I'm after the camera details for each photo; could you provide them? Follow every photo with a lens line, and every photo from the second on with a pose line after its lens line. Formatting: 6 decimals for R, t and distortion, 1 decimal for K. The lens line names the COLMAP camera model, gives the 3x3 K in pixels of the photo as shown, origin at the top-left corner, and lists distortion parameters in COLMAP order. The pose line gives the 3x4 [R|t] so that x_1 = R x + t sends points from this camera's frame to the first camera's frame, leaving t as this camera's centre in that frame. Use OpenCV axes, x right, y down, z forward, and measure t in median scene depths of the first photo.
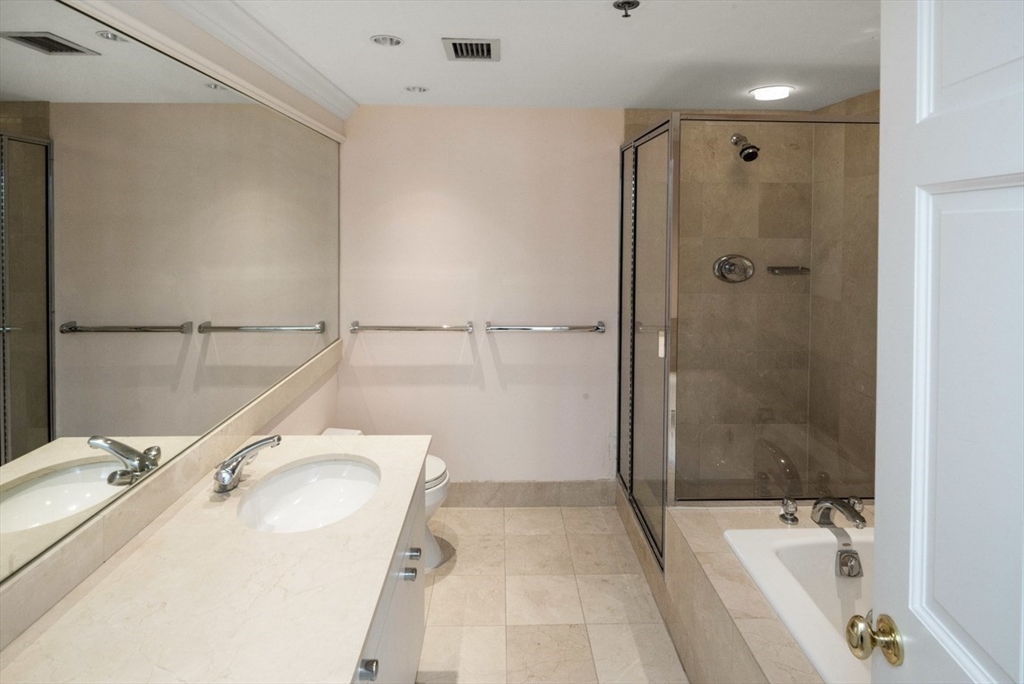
lens RADIAL K [[560.6, 0, 514.2], [0, 560.6, 227.0], [0, 0, 1]] dist [-0.000739, -0.001326]
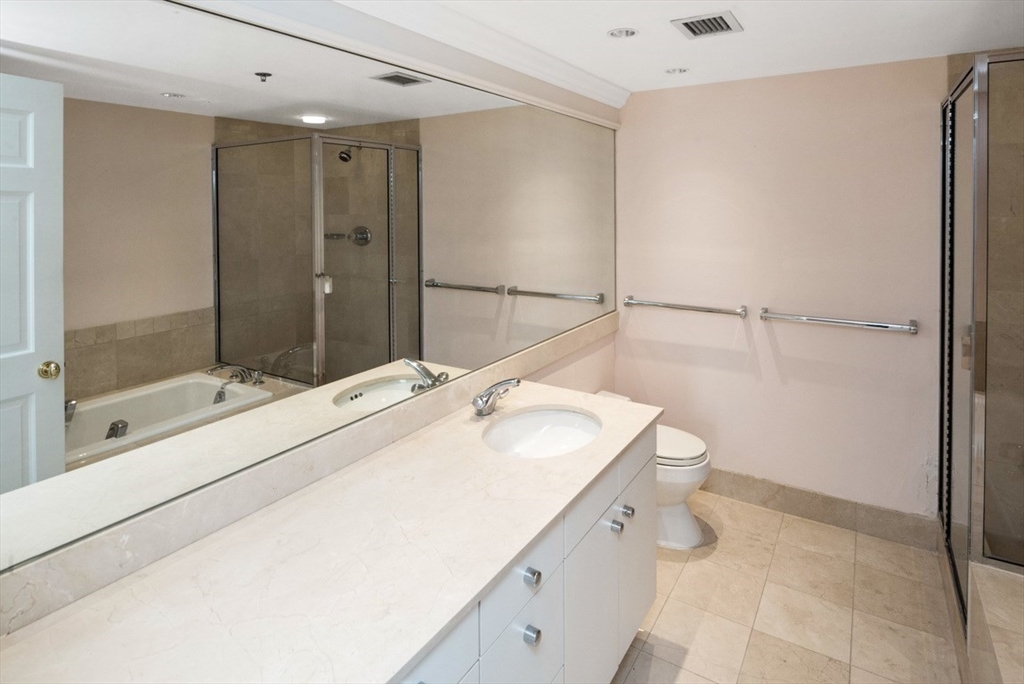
lens RADIAL K [[556.2, 0, 512.2], [0, 556.2, 208.9], [0, 0, 1]] dist [0.018834, -0.012715]
pose [[0.825548, -0.007614, -0.564281, 0.155973], [0.008100, 0.999966, -0.001642, 0.003591], [0.564274, -0.003215, 0.825581, -0.002308]]
